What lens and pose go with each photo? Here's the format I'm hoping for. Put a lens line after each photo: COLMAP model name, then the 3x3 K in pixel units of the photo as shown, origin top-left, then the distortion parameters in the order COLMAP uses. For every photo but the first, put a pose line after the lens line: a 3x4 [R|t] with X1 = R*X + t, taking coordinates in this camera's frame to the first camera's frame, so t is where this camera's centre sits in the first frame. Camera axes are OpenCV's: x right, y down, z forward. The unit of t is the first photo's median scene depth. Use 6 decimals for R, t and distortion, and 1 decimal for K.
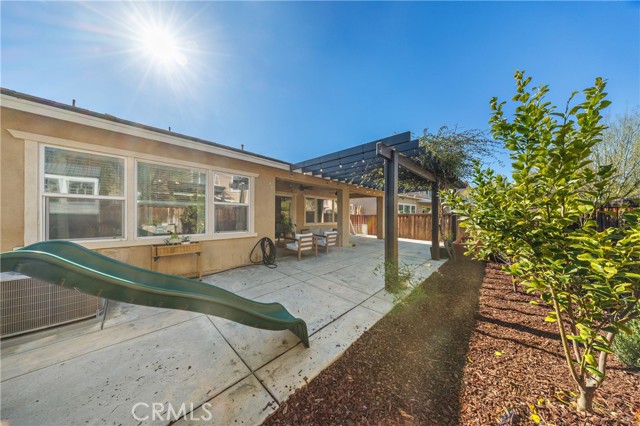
lens RADIAL K [[187.0, 0, 317.5], [0, 187.0, 212.3], [0, 0, 1]] dist [-0.000043, -0.000179]
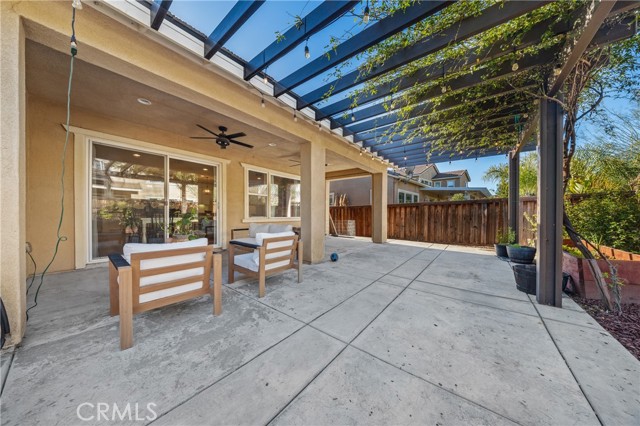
lens RADIAL K [[207.7, 0, 322.1], [0, 207.7, 211.6], [0, 0, 1]] dist [0.006124, -0.000488]
pose [[0.992151, -0.000718, 0.125042, 0.069940], [-0.000275, 0.999969, 0.007922, 0.034265], [-0.125044, -0.007895, 0.992120, 0.342819]]
